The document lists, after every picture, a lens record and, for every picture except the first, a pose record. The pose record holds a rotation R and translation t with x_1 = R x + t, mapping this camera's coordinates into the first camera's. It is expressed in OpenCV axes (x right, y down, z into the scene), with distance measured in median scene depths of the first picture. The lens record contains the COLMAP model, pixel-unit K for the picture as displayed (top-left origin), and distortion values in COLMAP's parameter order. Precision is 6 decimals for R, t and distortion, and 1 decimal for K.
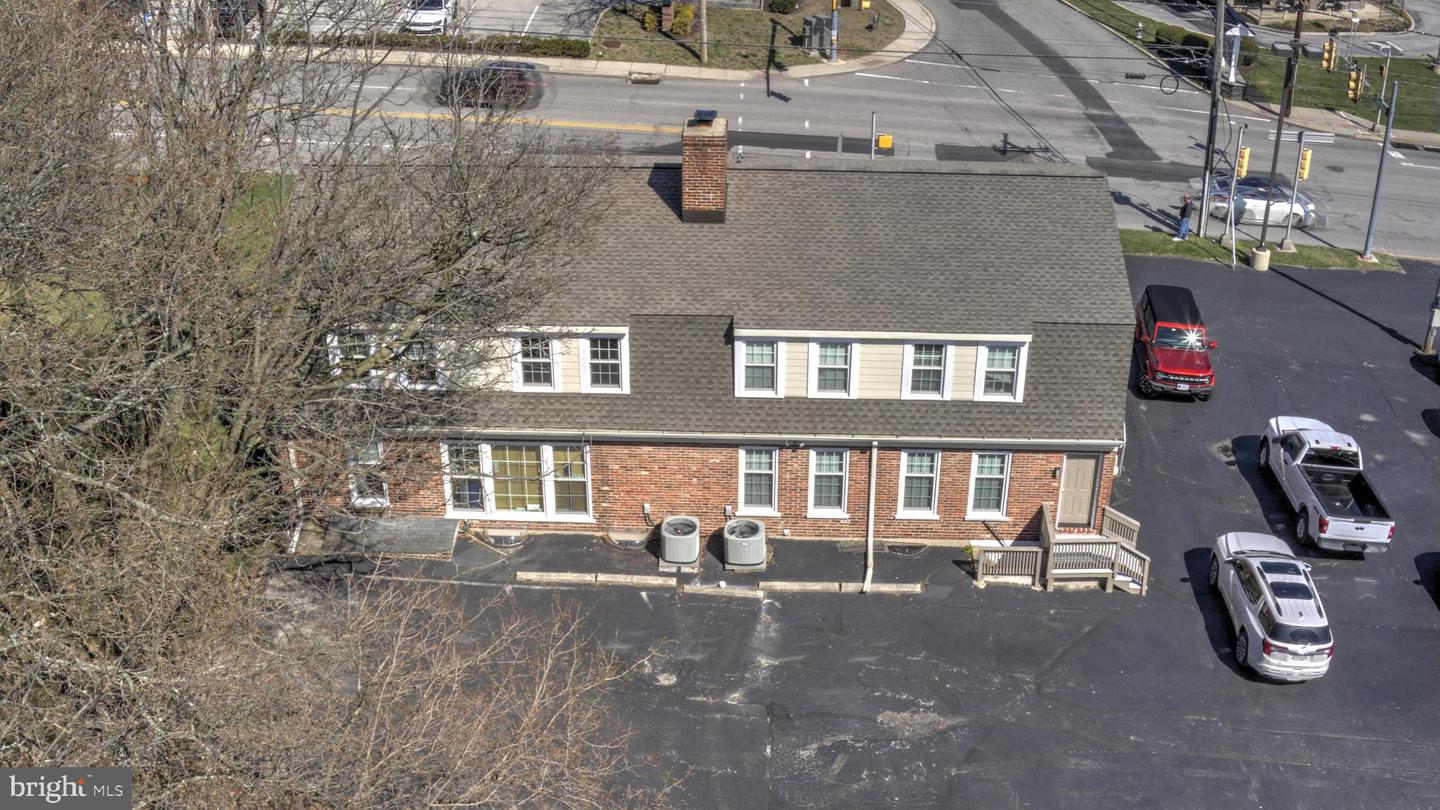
lens RADIAL K [[1672.0, 0, 720.0], [0, 1672.0, 405.0], [0, 0, 1]] dist [-0.215674, -0.018392]
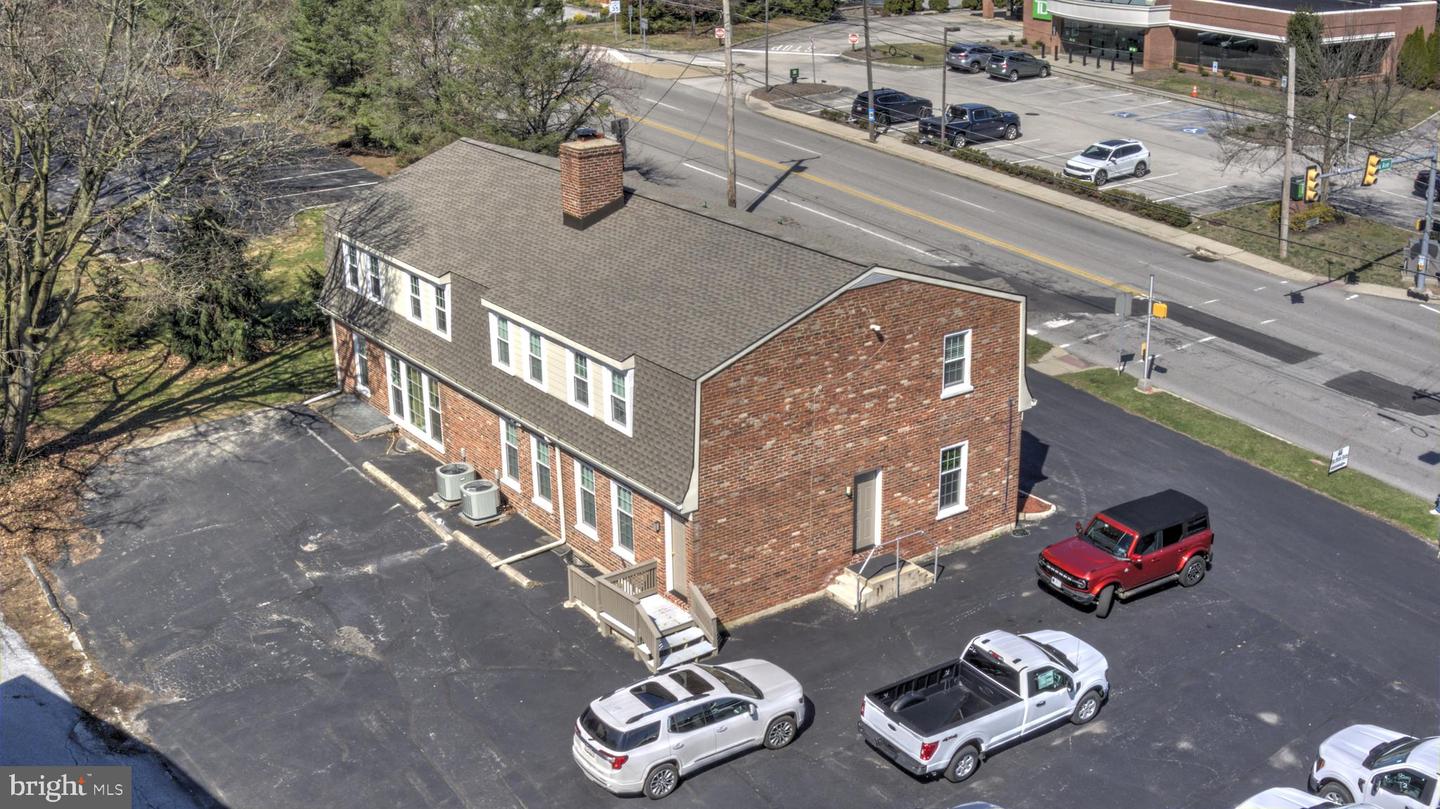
lens RADIAL K [[1672.0, 0, 720.0], [0, 1672.0, 404.5], [0, 0, 1]] dist [-0.215674, -0.018392]
pose [[0.613344, 0.258340, -0.746371, 0.946093], [-0.369221, 0.929163, 0.018195, -0.057080], [0.698201, 0.264416, 0.665281, 0.367878]]
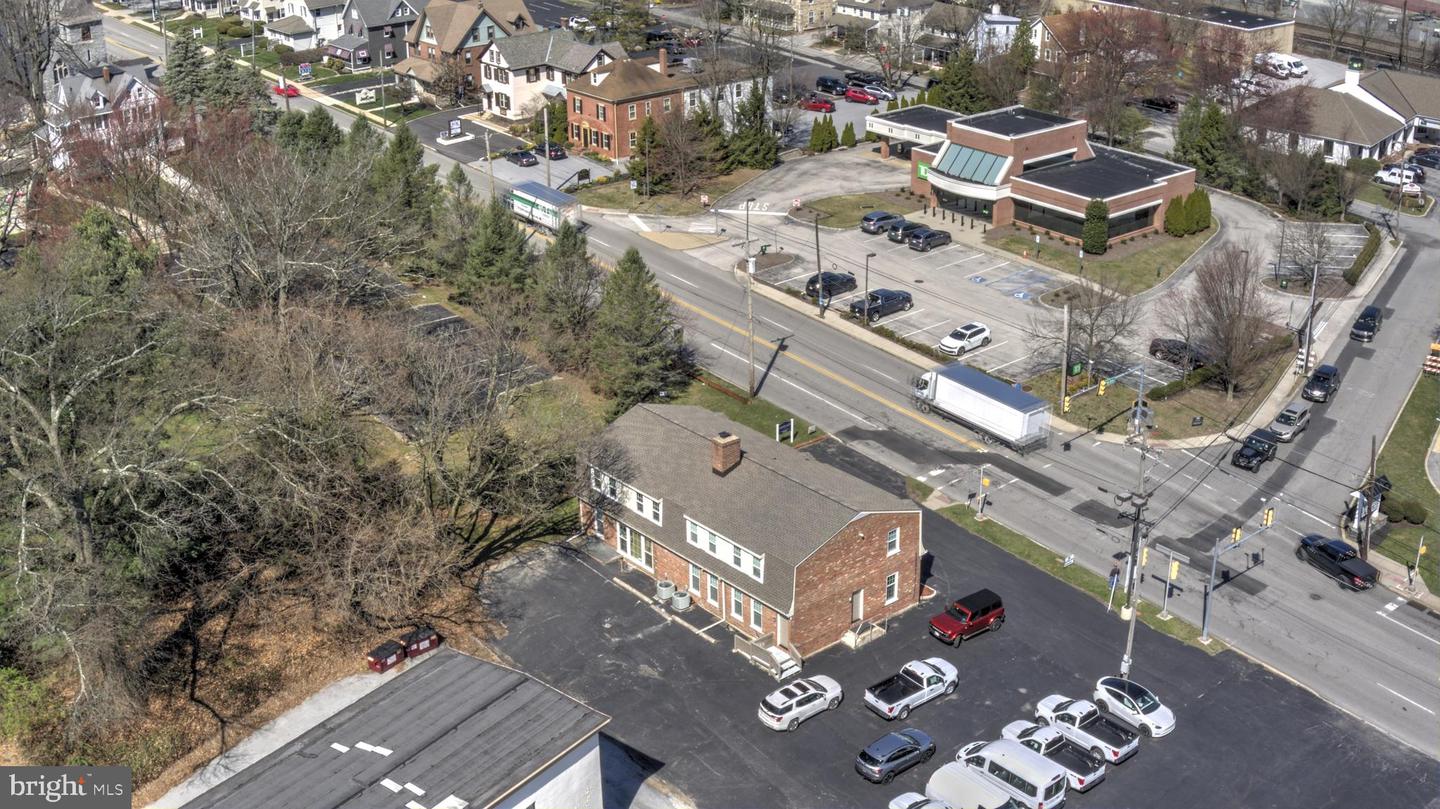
lens RADIAL K [[1672.0, 0, 720.0], [0, 1672.0, 404.5], [0, 0, 1]] dist [-0.215674, -0.018392]
pose [[0.670807, 0.283324, -0.685380, 1.709788], [-0.346553, 0.936798, 0.048071, -0.336921], [0.655682, 0.205274, 0.726597, -0.840413]]
